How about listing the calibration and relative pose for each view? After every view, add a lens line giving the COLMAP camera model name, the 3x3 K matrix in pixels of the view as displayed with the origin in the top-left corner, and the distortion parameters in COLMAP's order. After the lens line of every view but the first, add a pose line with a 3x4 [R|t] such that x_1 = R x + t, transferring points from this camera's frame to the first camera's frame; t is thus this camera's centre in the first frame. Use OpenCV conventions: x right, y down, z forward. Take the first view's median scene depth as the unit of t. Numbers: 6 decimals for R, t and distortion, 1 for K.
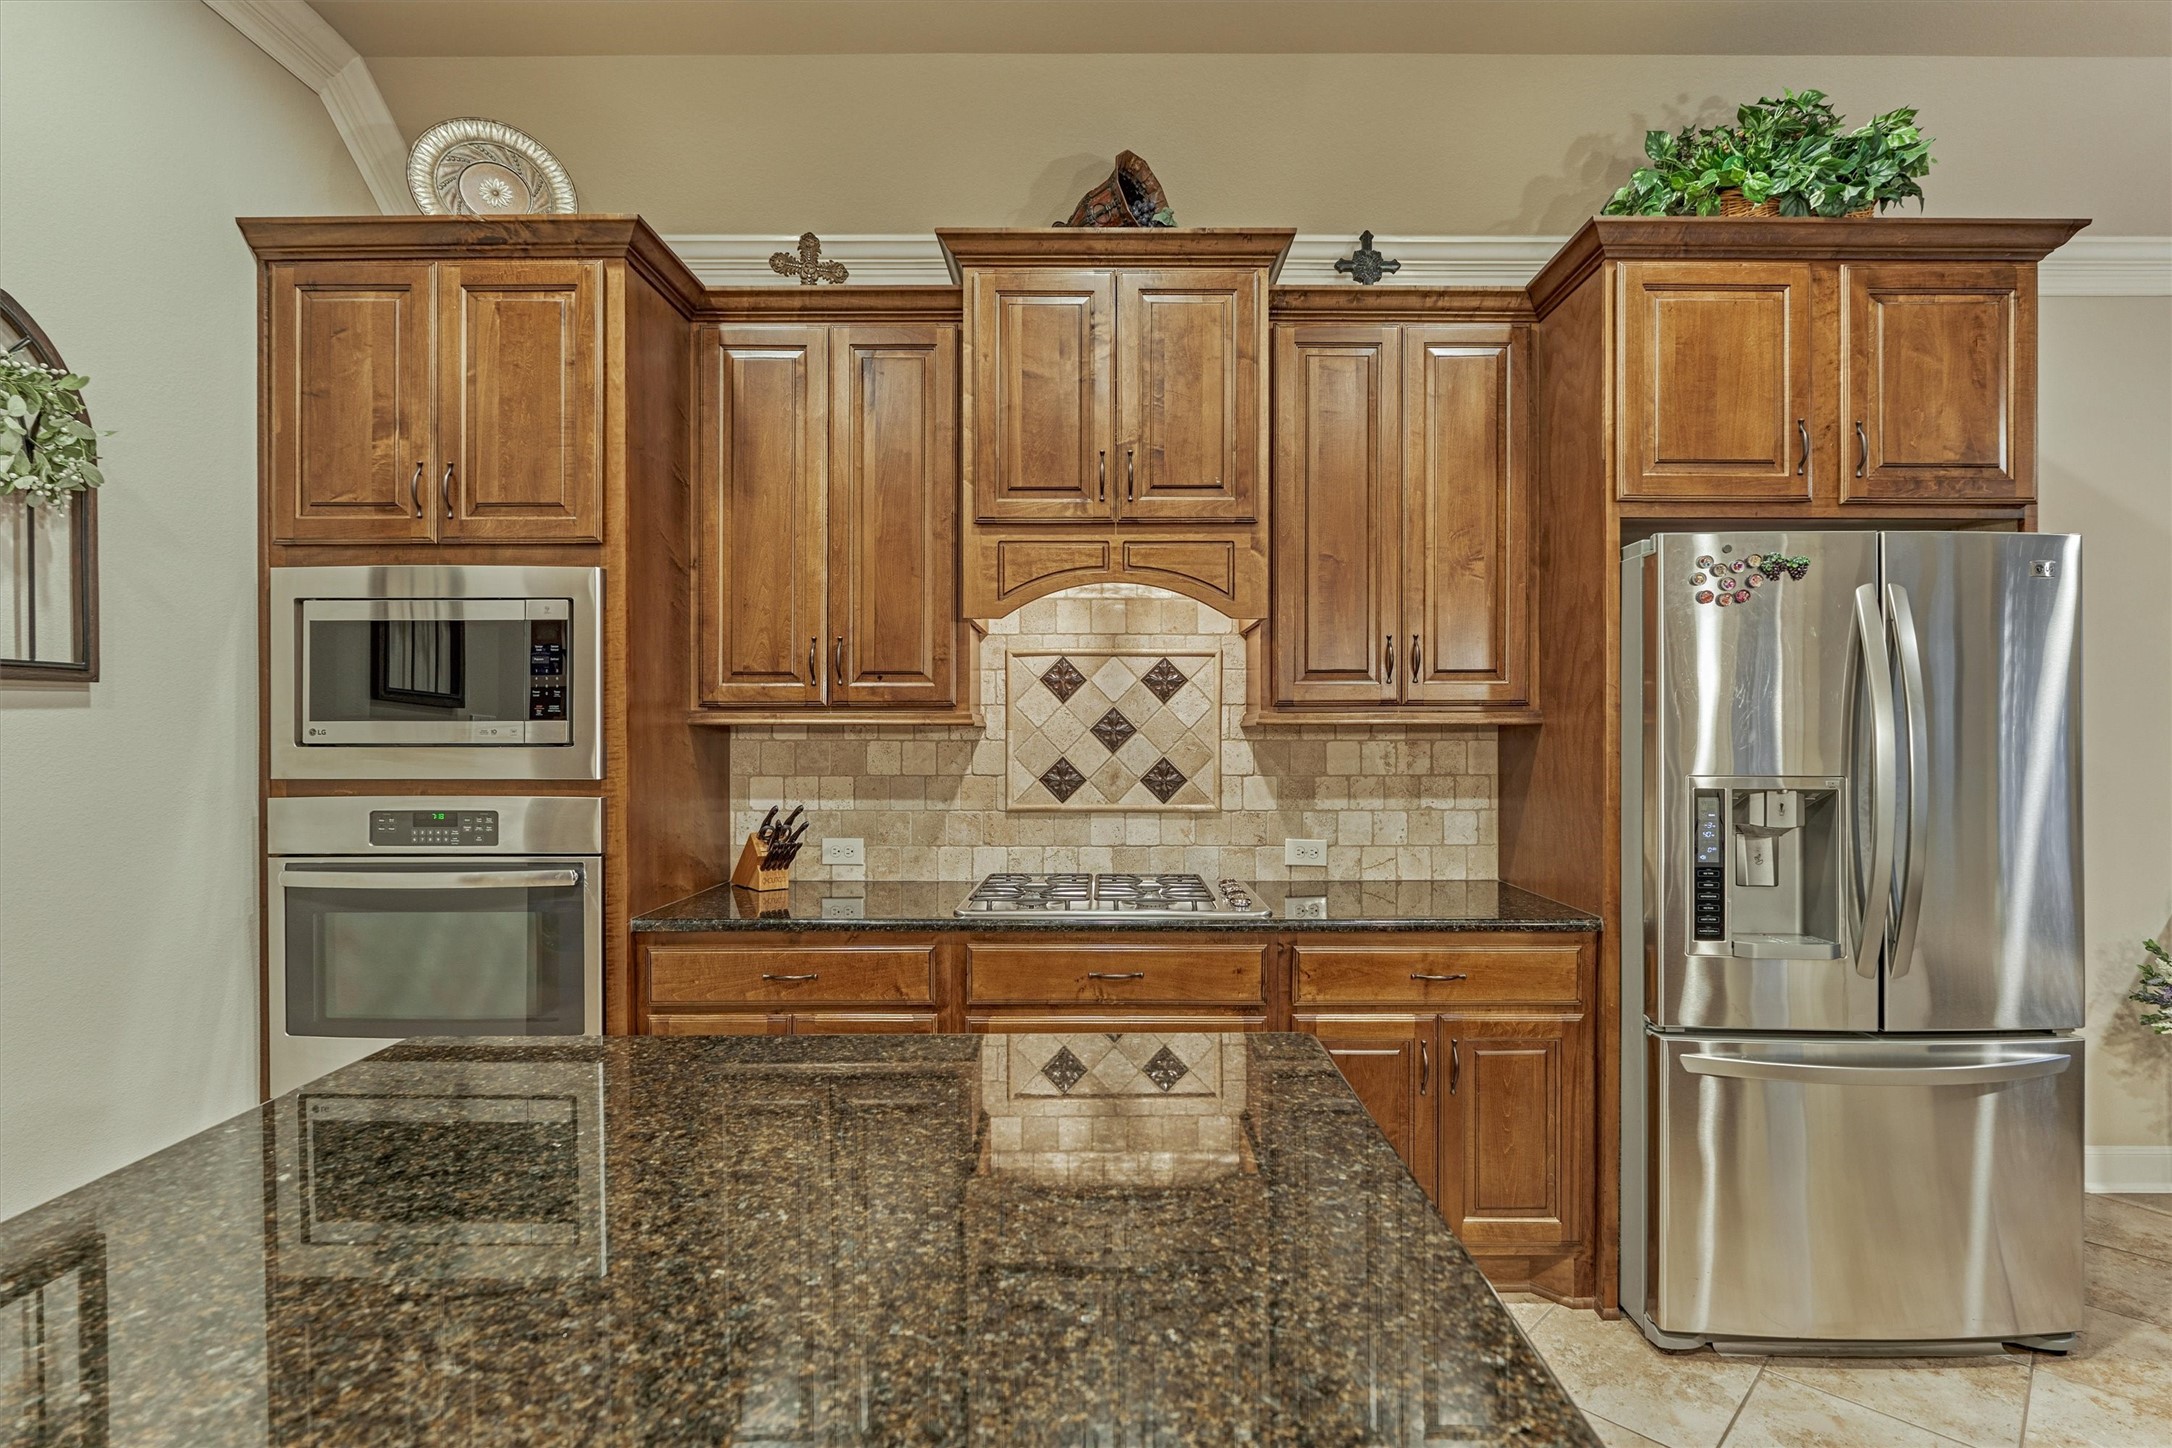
lens RADIAL K [[1062.1, 0, 1092.8], [0, 1062.1, 725.2], [0, 0, 1]] dist [0.004229, -0.000016]
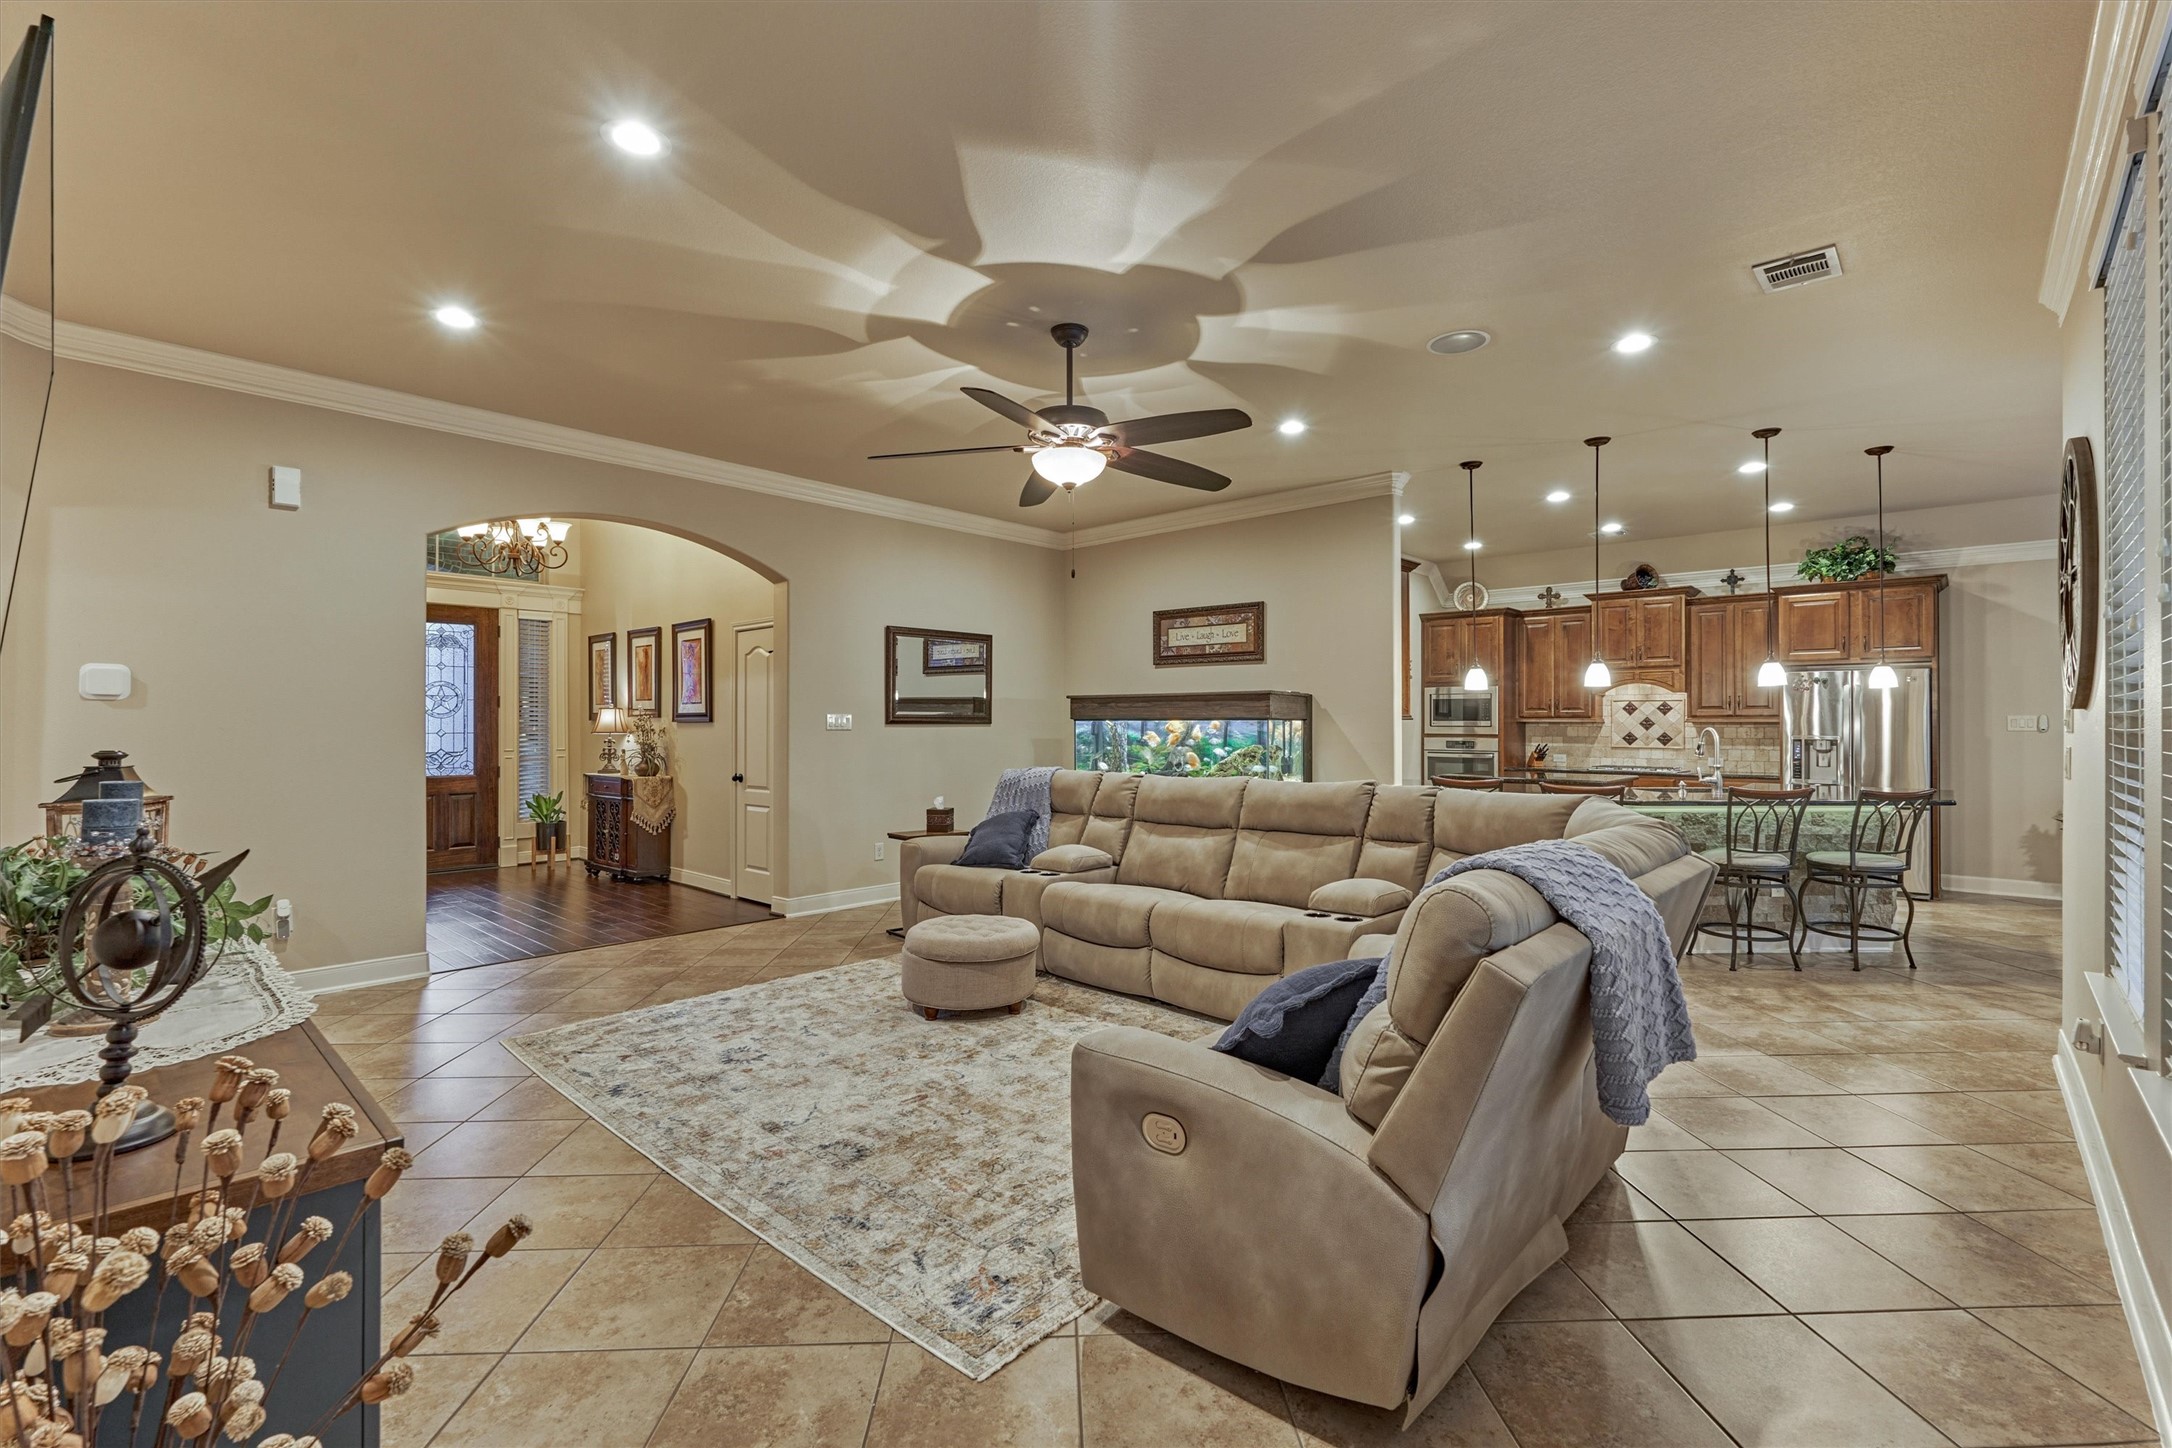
lens RADIAL K [[967.9, 0, 1097.1], [0, 967.9, 722.6], [0, 0, 1]] dist [-0.000406, 0.000023]
pose [[0.749296, 0.001537, -0.662233, 0.769277], [-0.000450, 0.999998, 0.001812, -0.003380], [0.662235, -0.001060, 0.749296, -2.513172]]
